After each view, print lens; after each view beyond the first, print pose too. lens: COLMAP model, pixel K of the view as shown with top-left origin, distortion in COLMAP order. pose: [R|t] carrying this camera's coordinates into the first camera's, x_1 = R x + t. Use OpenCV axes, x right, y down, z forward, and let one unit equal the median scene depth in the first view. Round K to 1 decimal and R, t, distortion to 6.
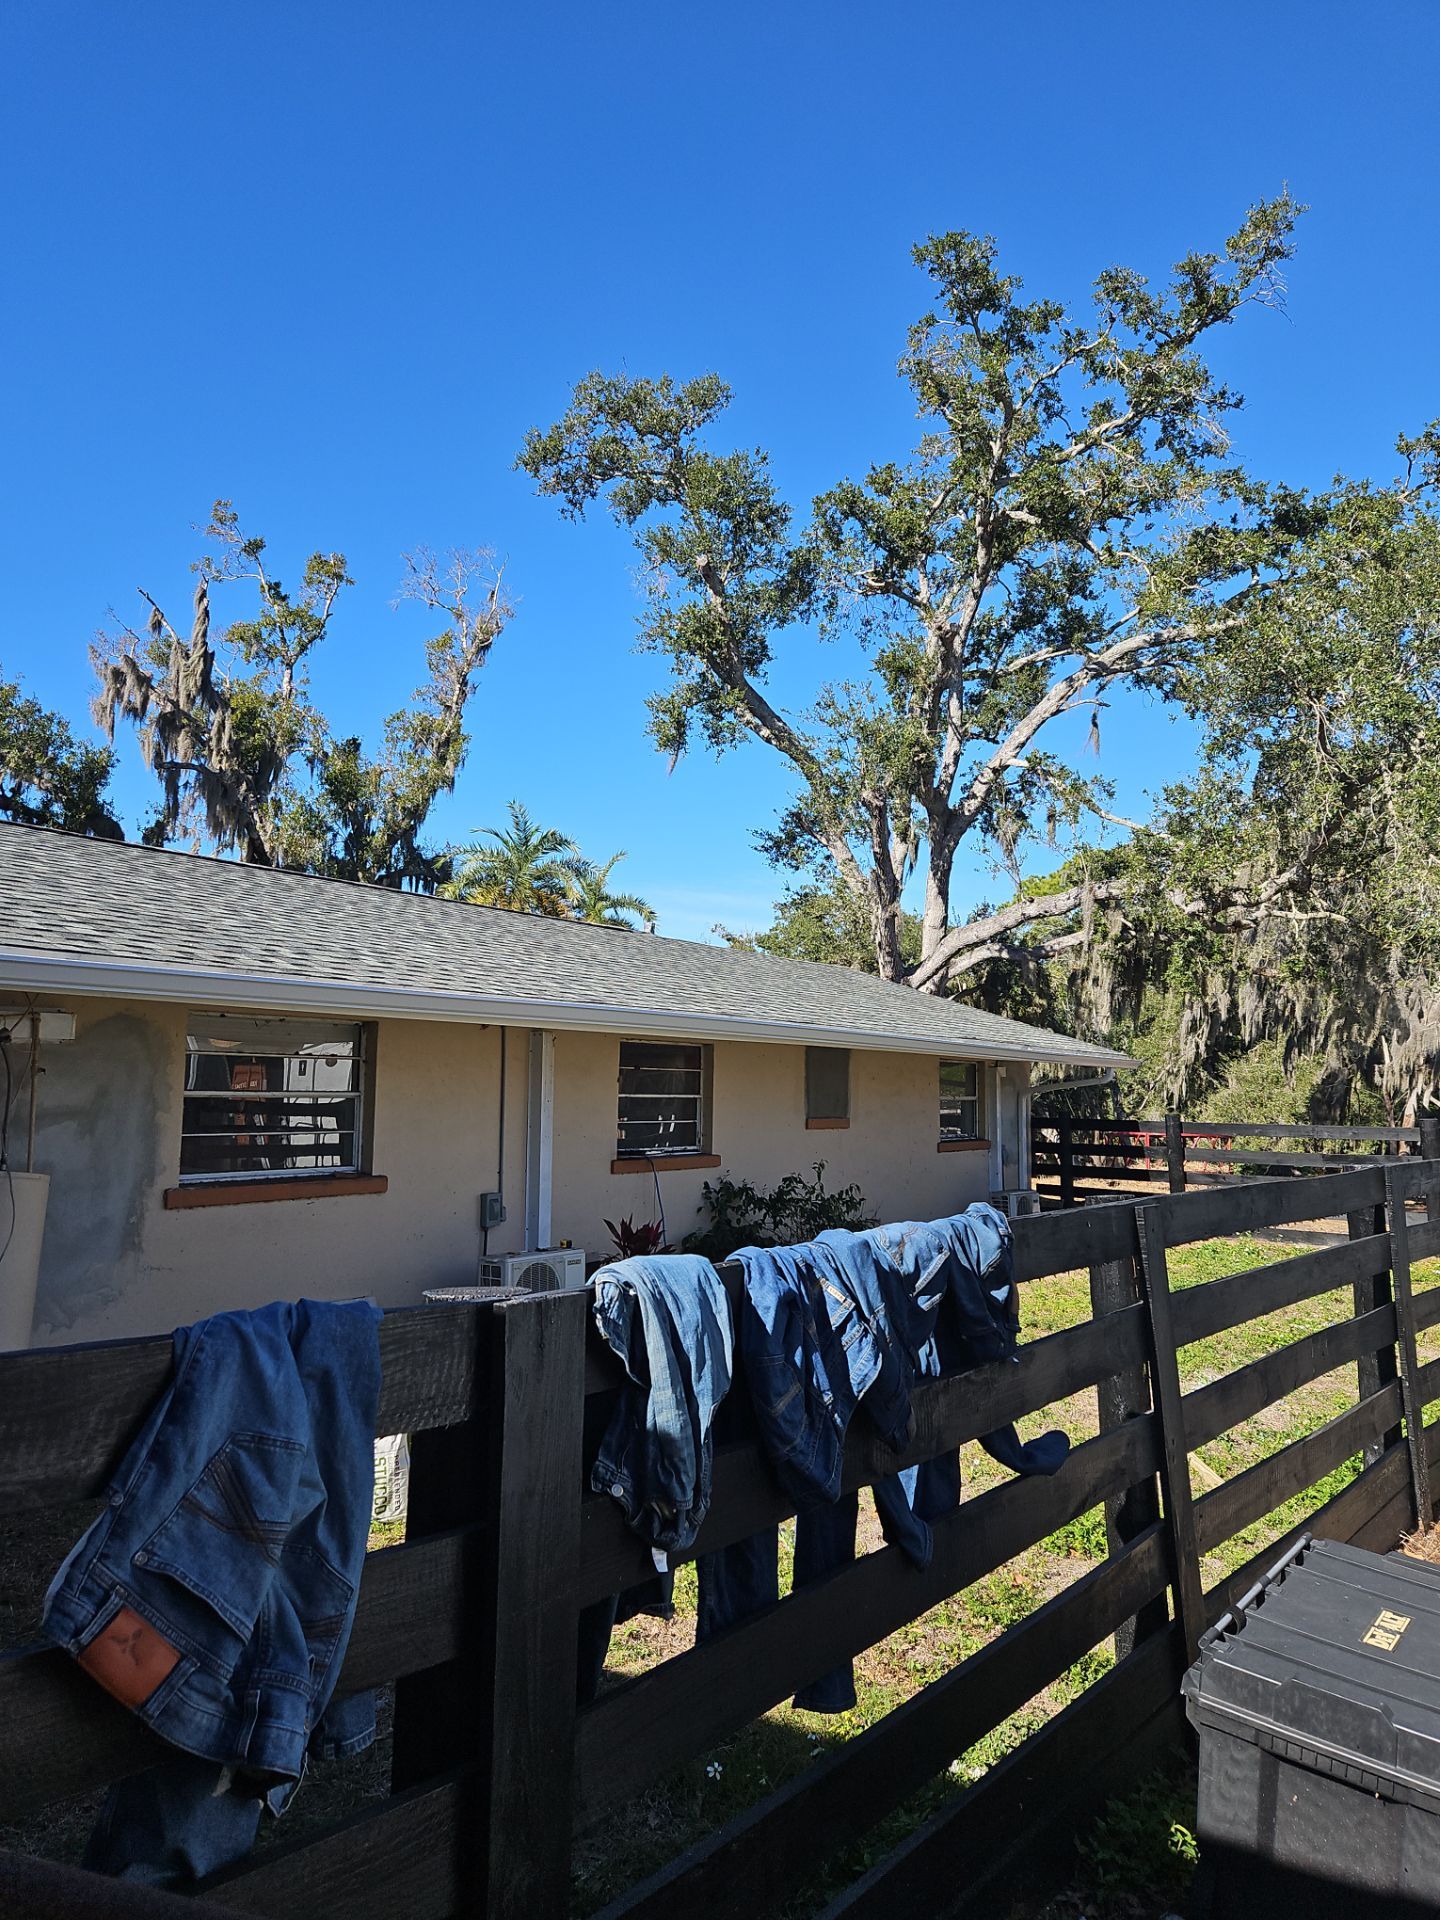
lens RADIAL K [[1310.7, 0, 702.6], [0, 1310.7, 958.0], [0, 0, 1]] dist [0.106501, -0.087105]
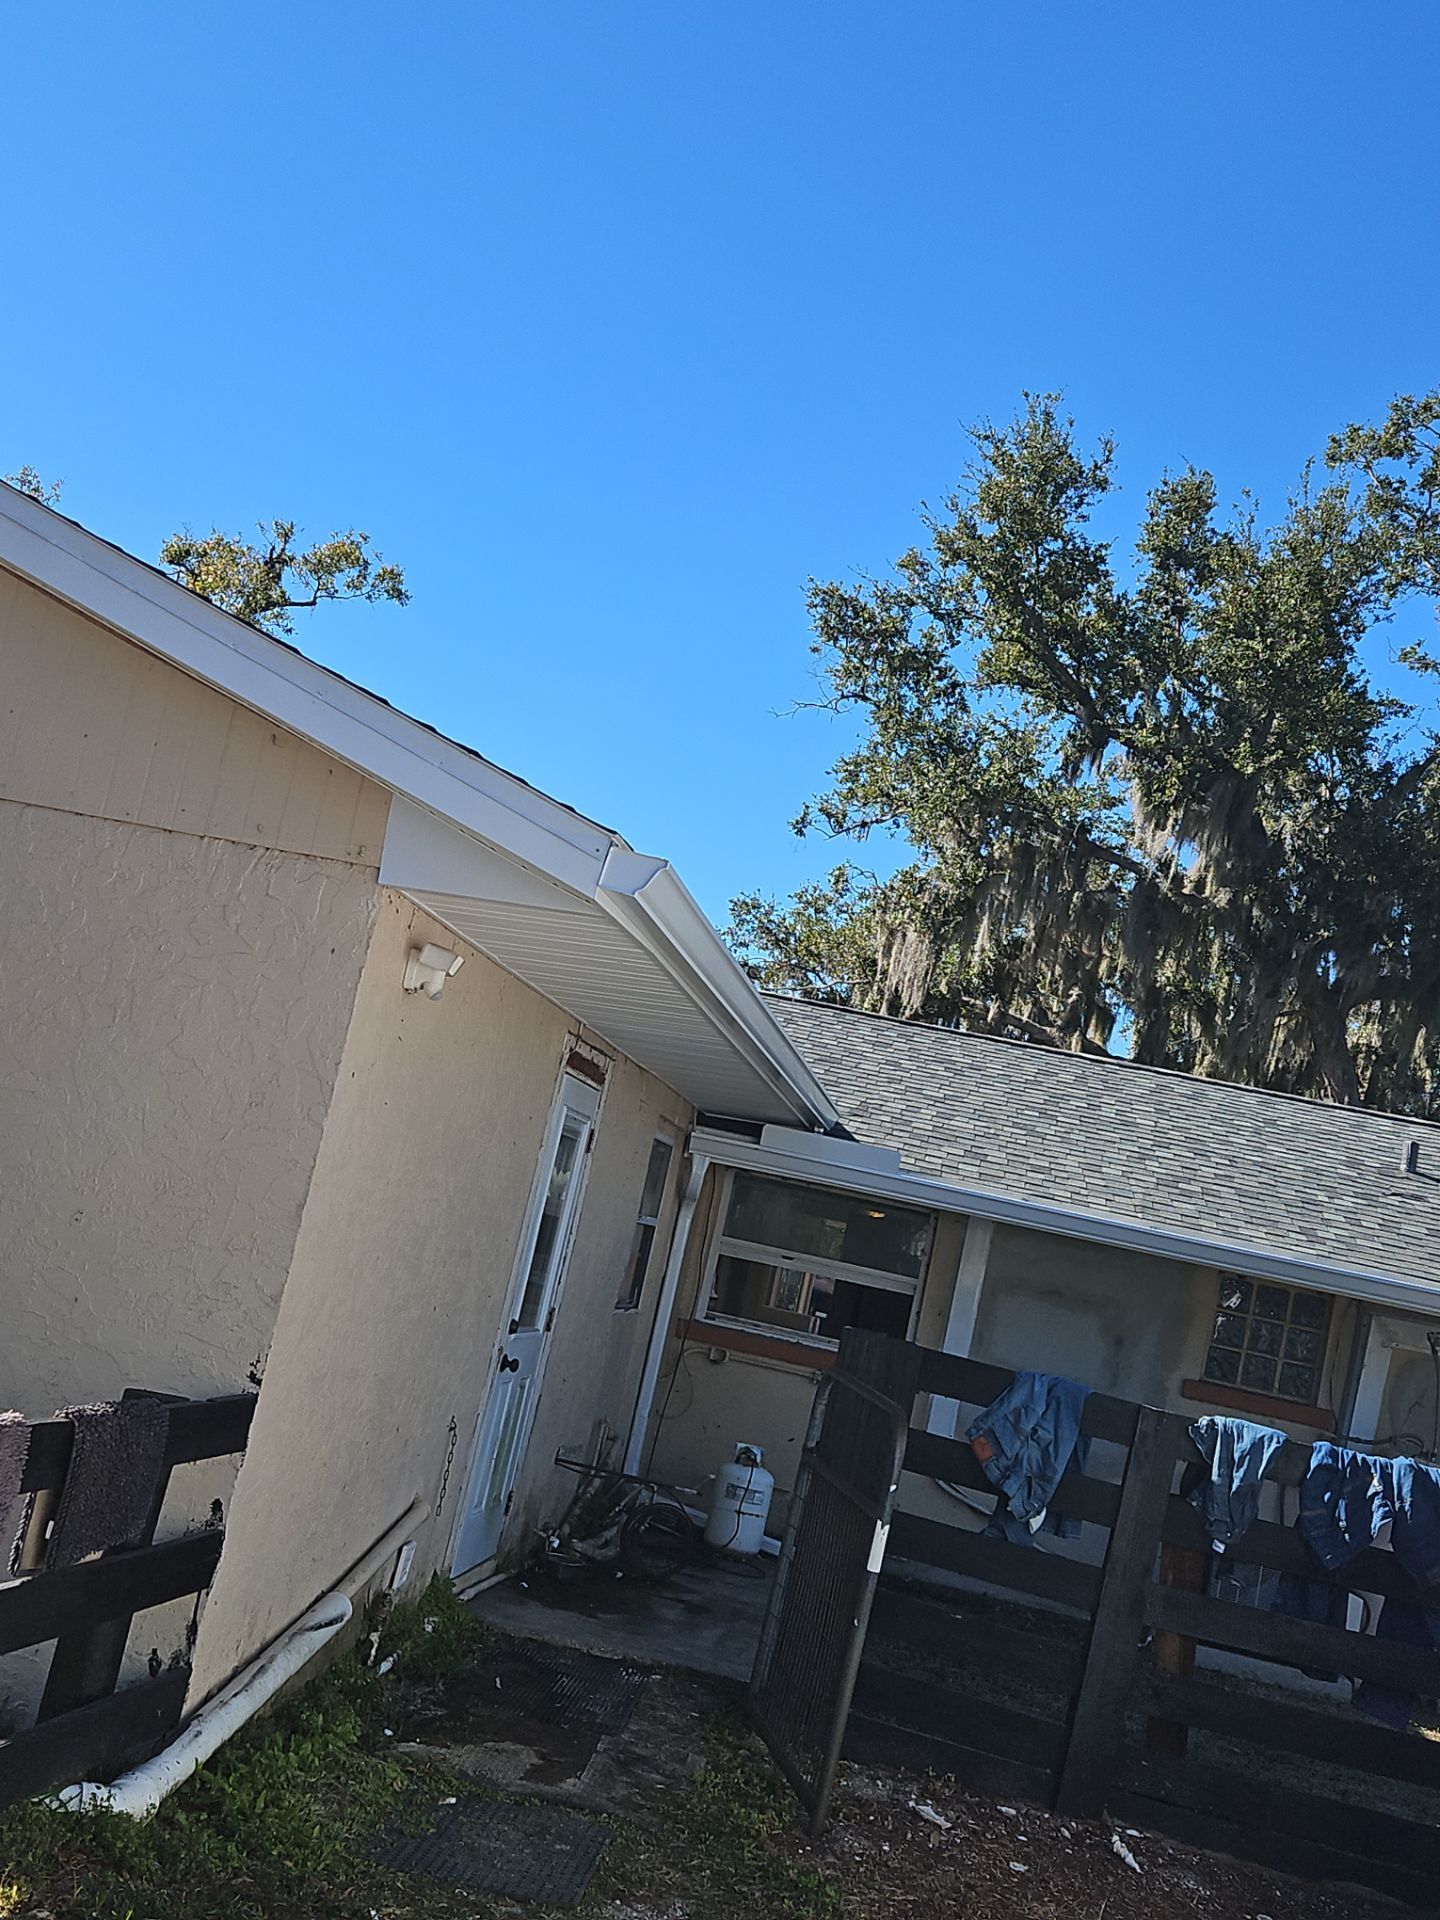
lens RADIAL K [[2124.2, 0, 720.0], [0, 2124.2, 960.0], [0, 0, 1]] dist [0.086750, -0.064591]
pose [[0.447802, -0.034491, -0.893467, 0.256891], [-0.114595, 0.988801, -0.095606, -0.008602], [0.886759, 0.145199, 0.438834, -0.134896]]
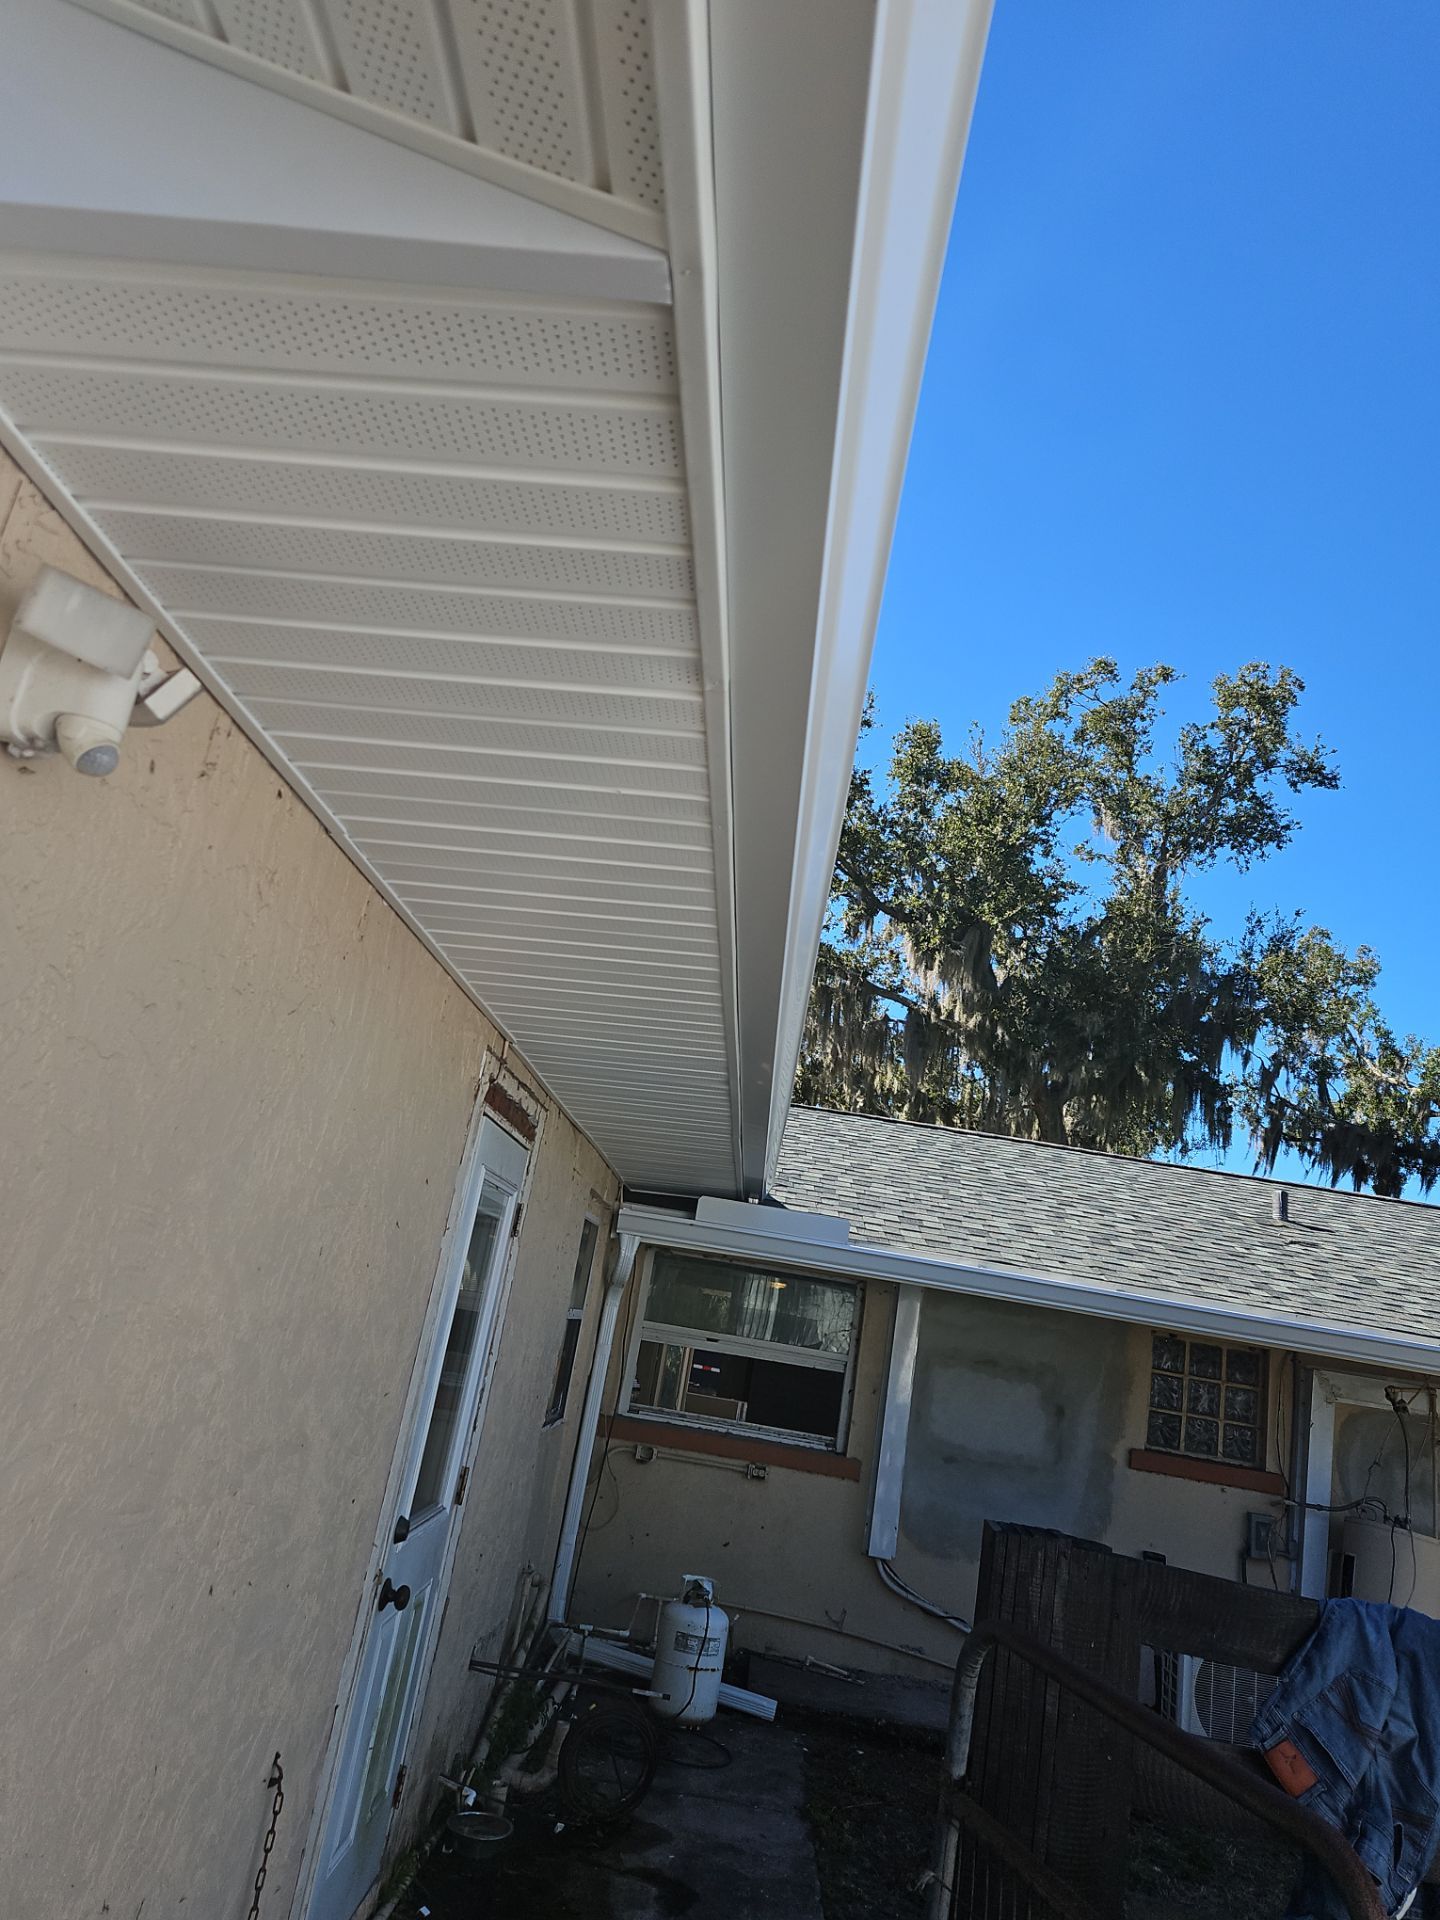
lens RADIAL K [[1320.8, 0, 739.6], [0, 1320.8, 942.5], [0, 0, 1]] dist [0.099544, -0.085911]
pose [[0.554700, -0.156731, -0.817156, 0.052549], [-0.064716, 0.970997, -0.230167, -0.007251], [0.829530, 0.180557, 0.528469, -0.051184]]
